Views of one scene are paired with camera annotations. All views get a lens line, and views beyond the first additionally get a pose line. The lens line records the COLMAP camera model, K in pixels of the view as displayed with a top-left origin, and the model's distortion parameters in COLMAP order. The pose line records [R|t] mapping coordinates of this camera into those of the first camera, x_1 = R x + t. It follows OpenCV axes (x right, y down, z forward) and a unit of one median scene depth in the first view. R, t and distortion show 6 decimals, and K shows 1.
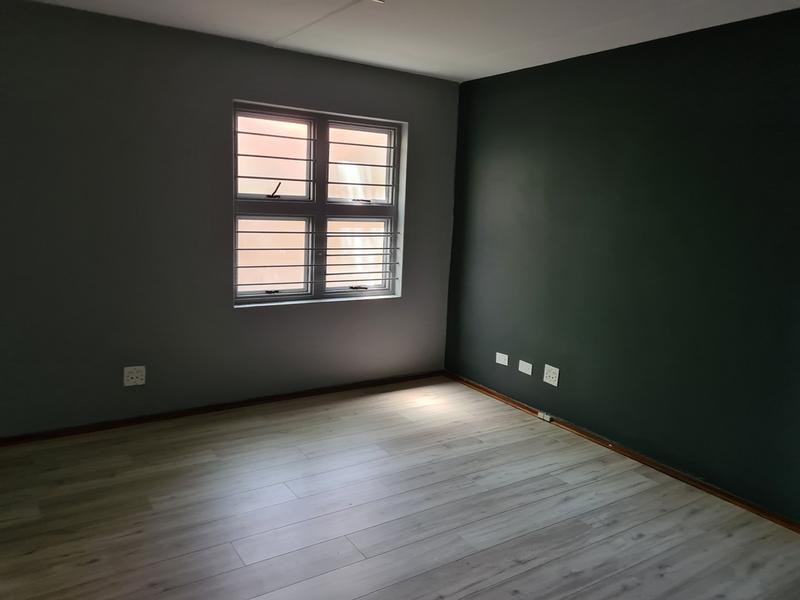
lens RADIAL K [[599.4, 0, 400.0], [0, 599.4, 300.0], [0, 0, 1]] dist [0.034862, -0.007075]
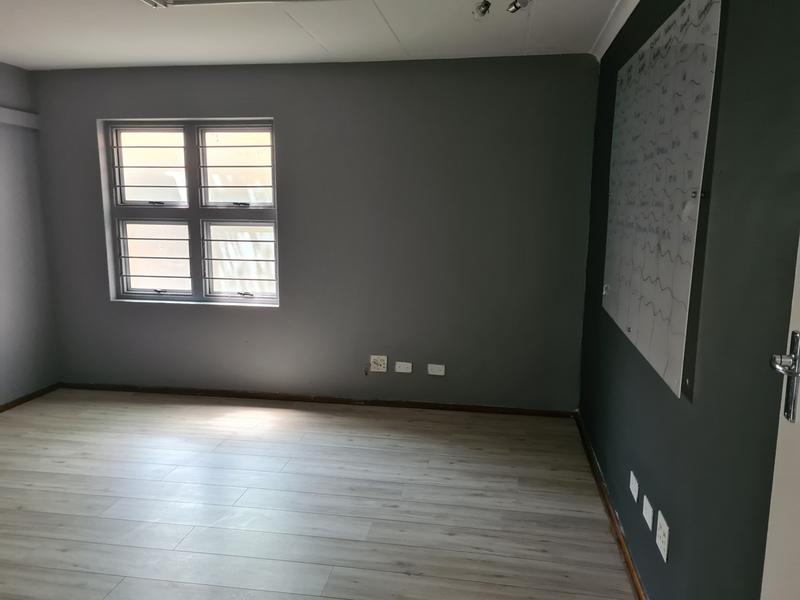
lens RADIAL K [[566.6, 0, 400.0], [0, 566.6, 300.0], [0, 0, 1]] dist [0.003371, -0.000112]
pose [[0.738874, 0.075535, -0.669597, 0.779511], [-0.085518, 0.996174, 0.018009, -0.052237], [0.668395, 0.043956, 0.742506, 0.523817]]
